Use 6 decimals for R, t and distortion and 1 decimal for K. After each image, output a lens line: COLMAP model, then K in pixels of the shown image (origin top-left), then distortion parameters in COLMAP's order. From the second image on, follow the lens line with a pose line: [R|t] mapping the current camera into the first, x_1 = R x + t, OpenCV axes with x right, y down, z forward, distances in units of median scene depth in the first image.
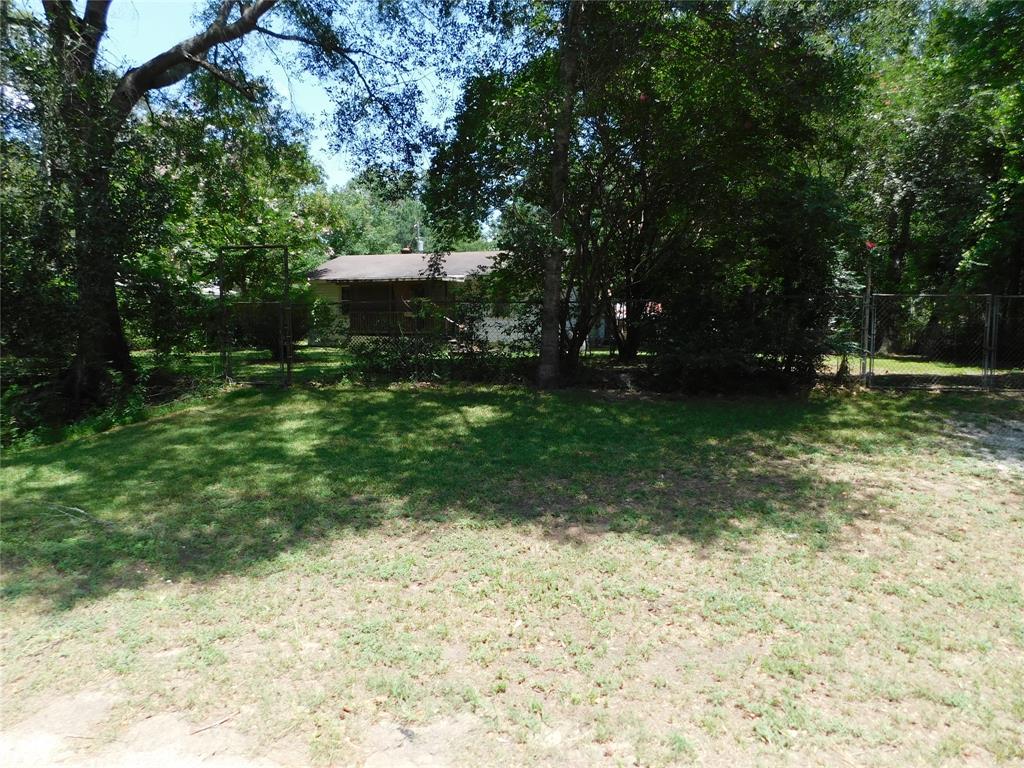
lens RADIAL K [[688.3, 0, 512.0], [0, 688.3, 384.0], [0, 0, 1]] dist [-0.027533, -0.001140]
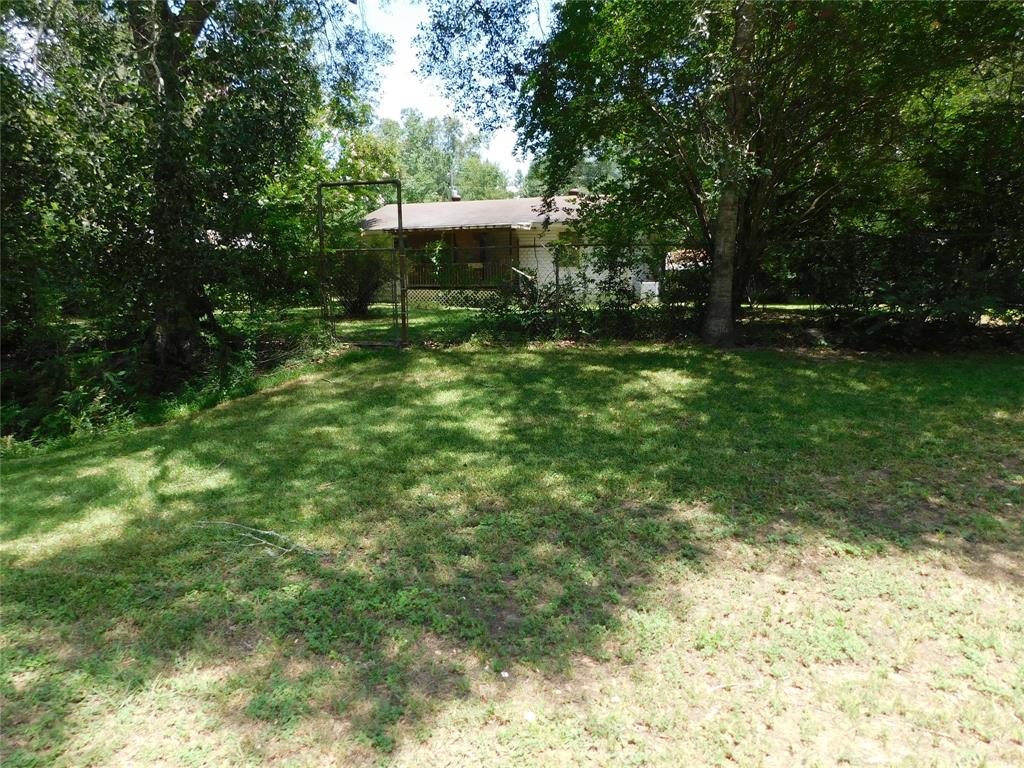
lens RADIAL K [[693.8, 0, 512.0], [0, 693.8, 384.0], [0, 0, 1]] dist [-0.049786, 0.001930]
pose [[0.999801, -0.011812, -0.016101, -0.190358], [0.012816, 0.997882, 0.063768, -0.005749], [0.015314, -0.063961, 0.997835, 0.155691]]
